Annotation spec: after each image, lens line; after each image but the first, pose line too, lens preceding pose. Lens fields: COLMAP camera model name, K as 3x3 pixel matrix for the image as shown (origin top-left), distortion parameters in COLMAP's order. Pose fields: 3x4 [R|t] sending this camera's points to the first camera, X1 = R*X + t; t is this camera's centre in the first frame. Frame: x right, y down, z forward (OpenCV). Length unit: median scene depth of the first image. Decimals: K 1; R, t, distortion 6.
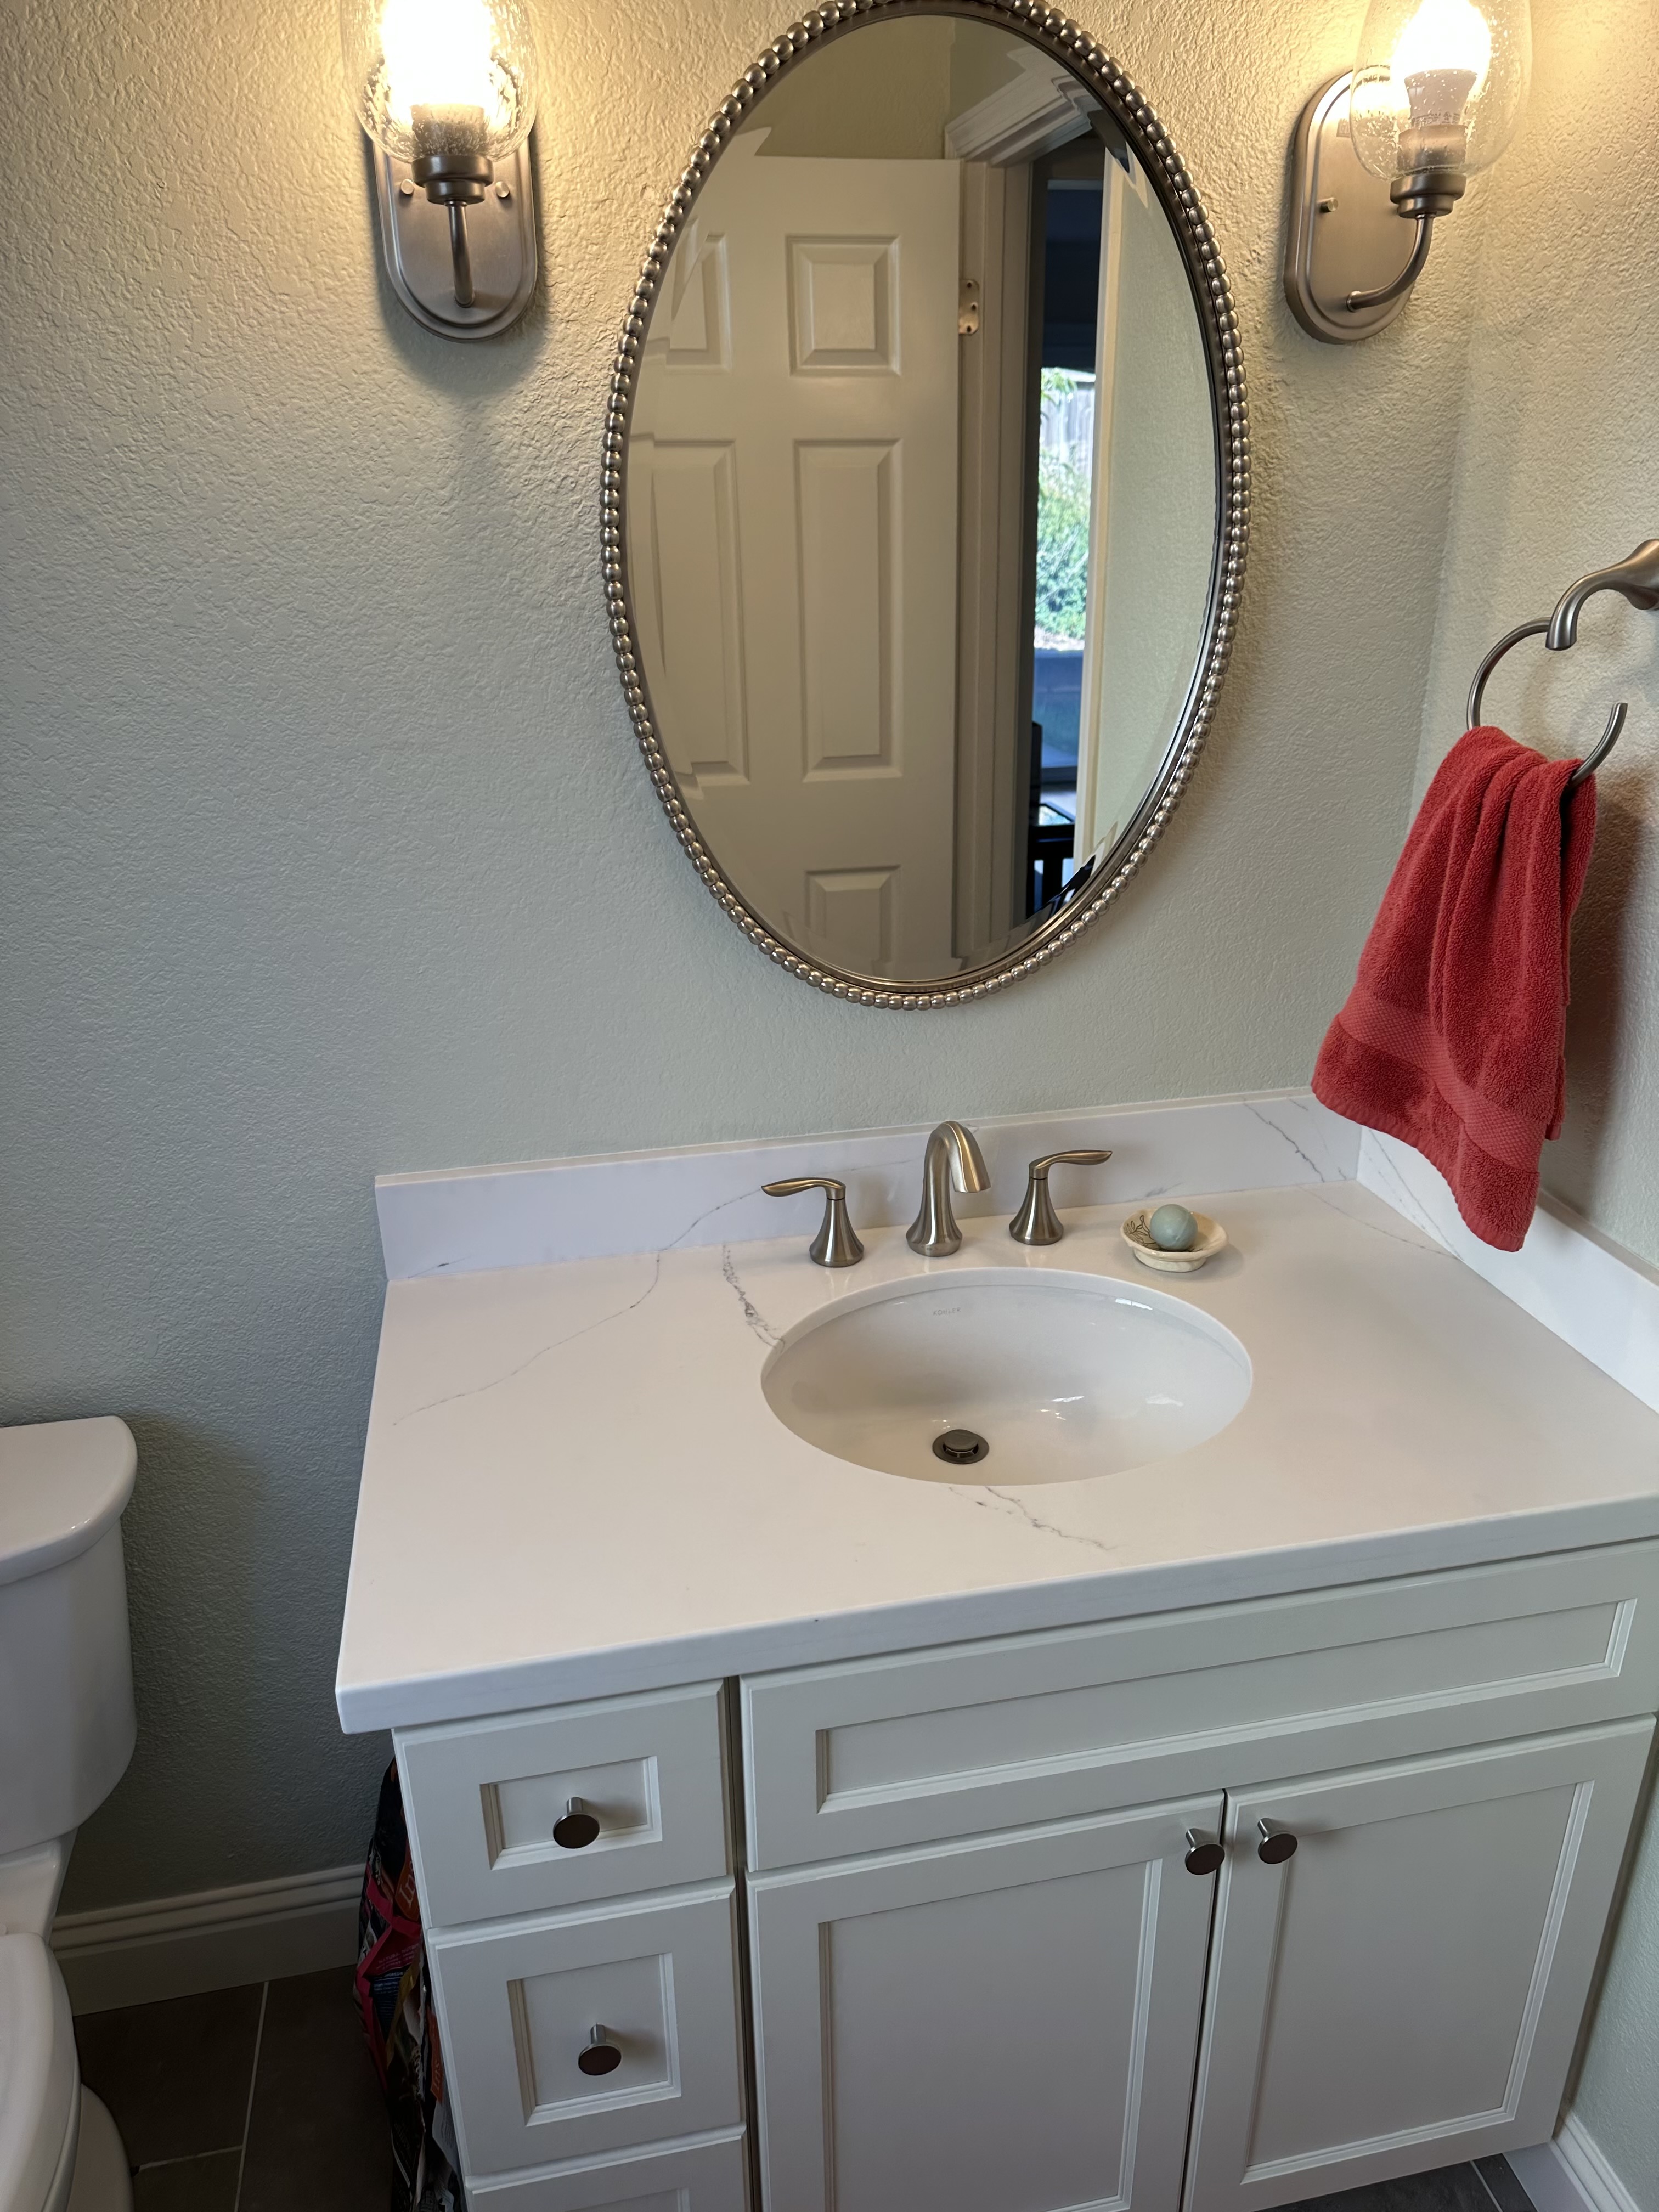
lens RADIAL K [[1567.9, 0, 830.3], [0, 1567.9, 1115.3], [0, 0, 1]] dist [0.043683, -0.024250]
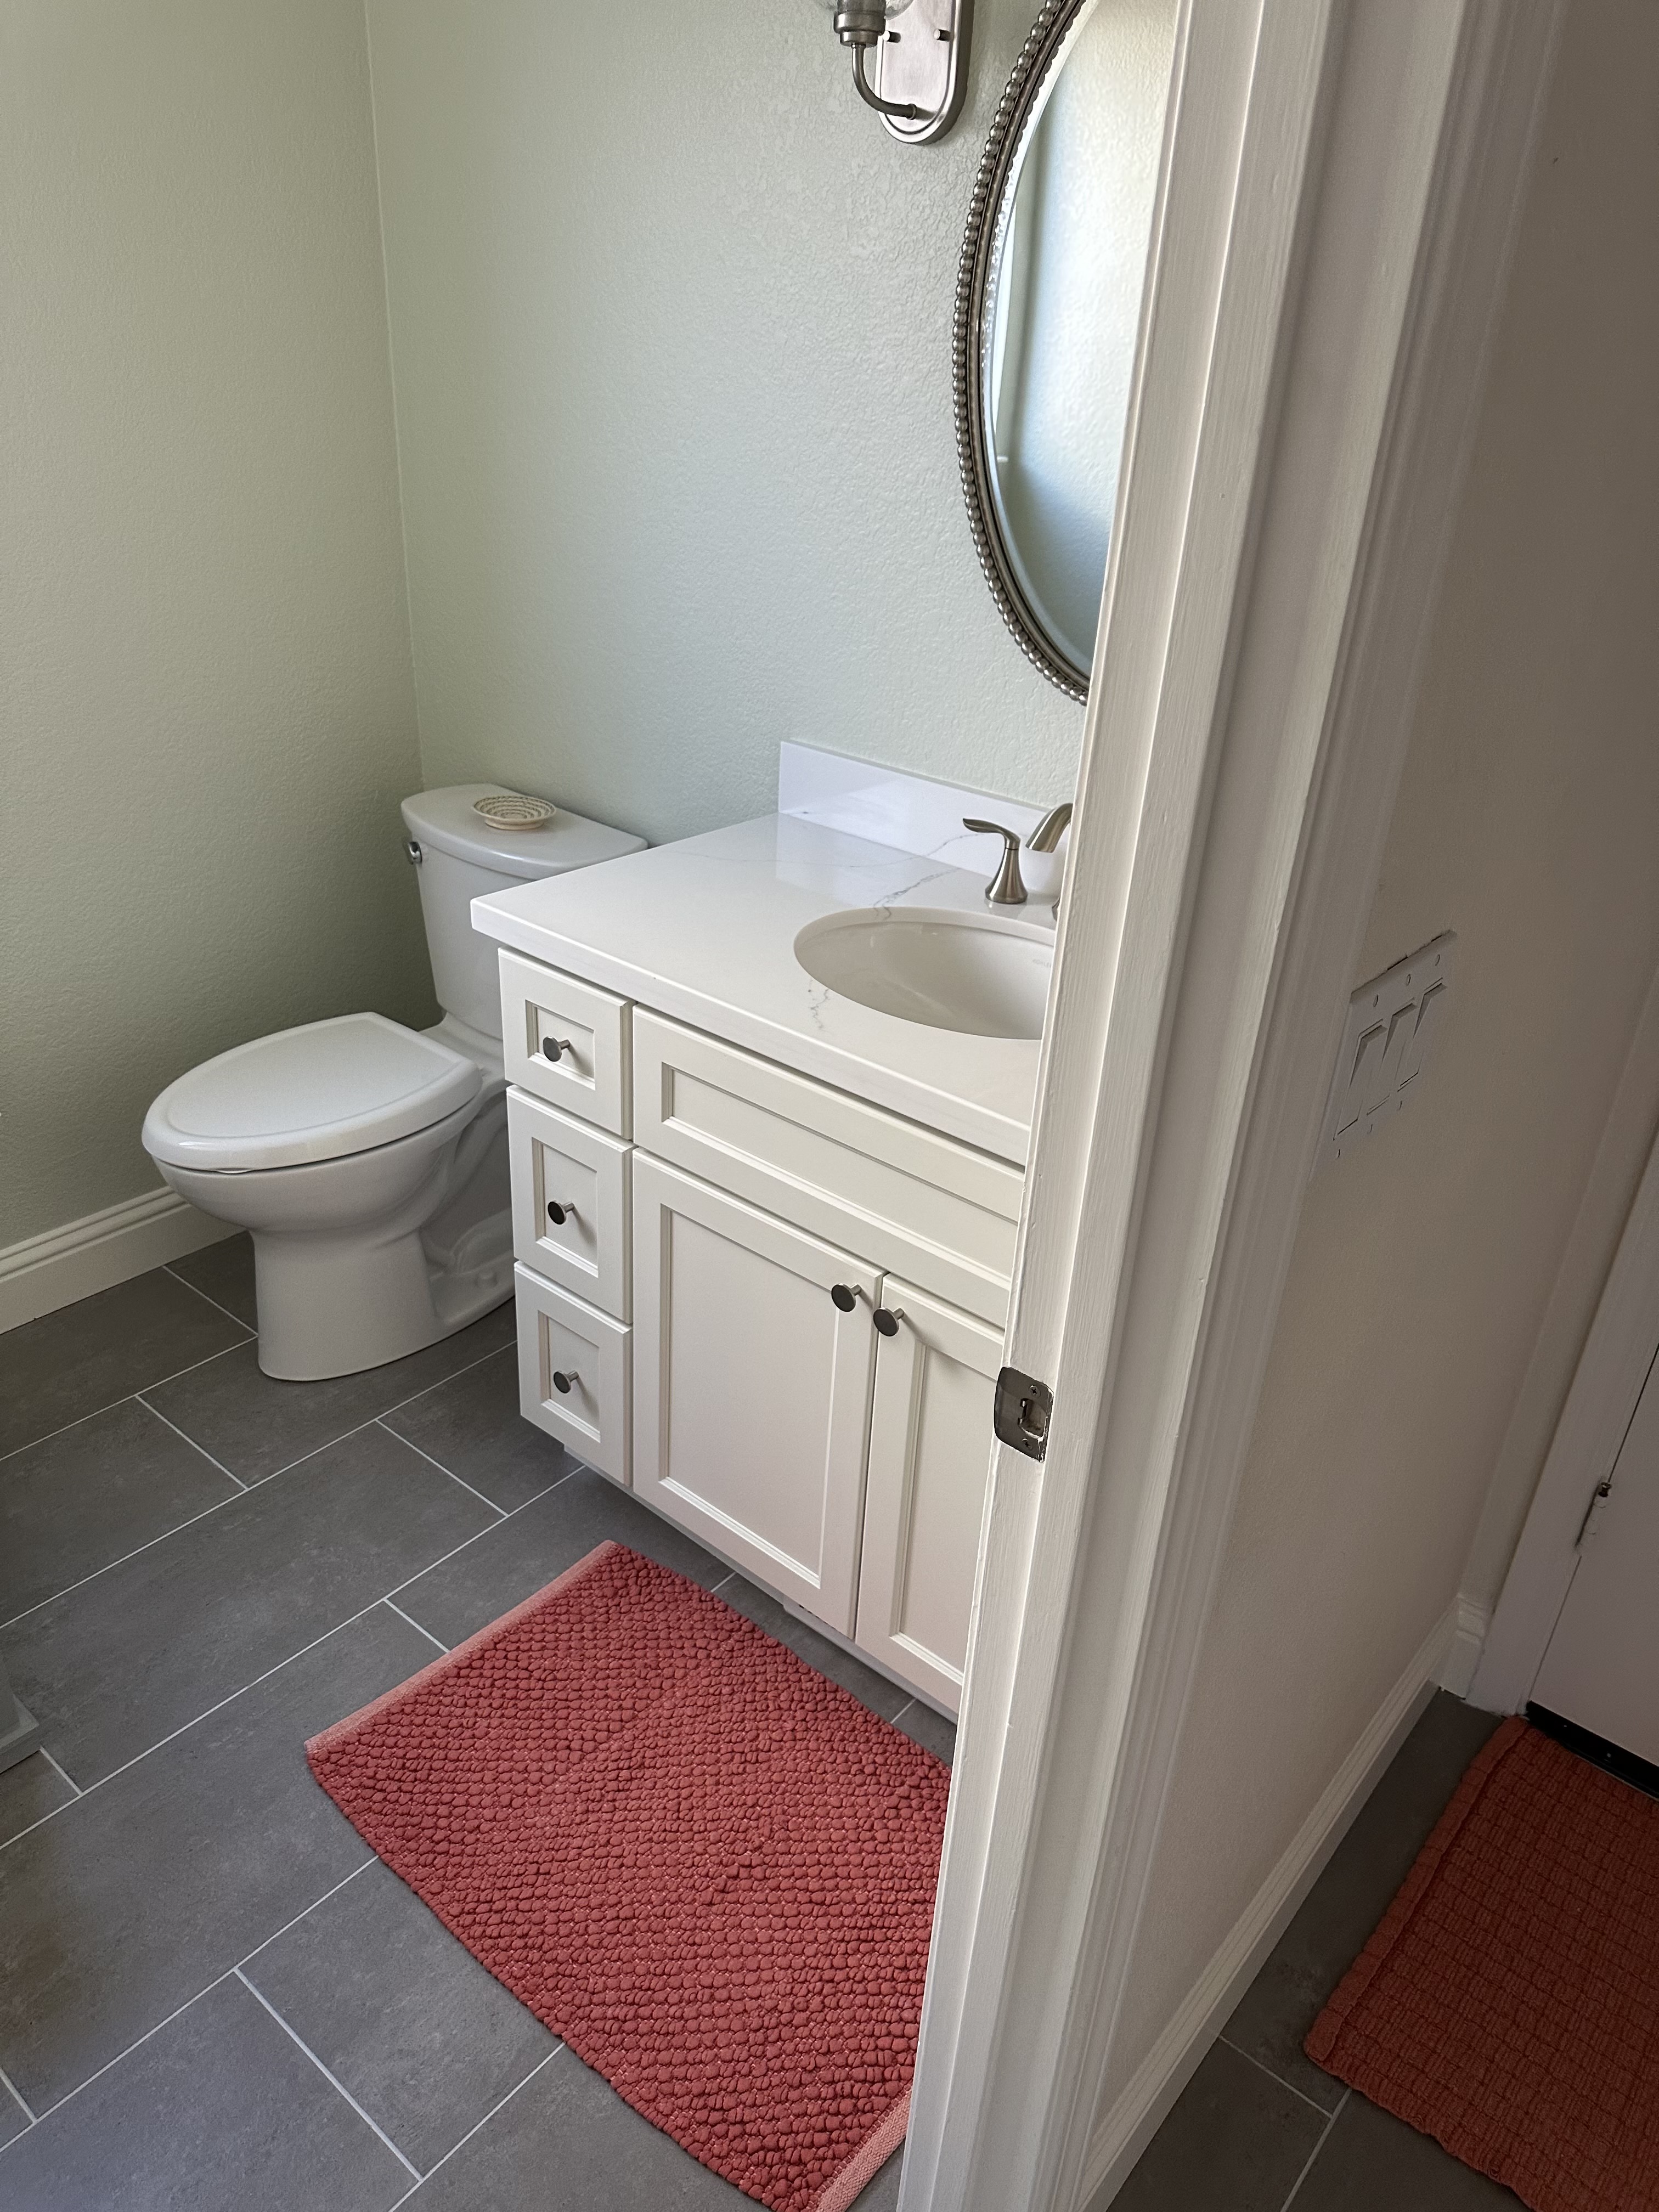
lens RADIAL K [[1567.9, 0, 823.3], [0, 1567.9, 1100.9], [0, 0, 1]] dist [0.043683, -0.024250]
pose [[0.625927, 0.410811, -0.662910, 1.096751], [-0.366119, 0.905311, 0.215334, 0.025802], [0.688602, 0.107921, 0.717064, -0.010761]]
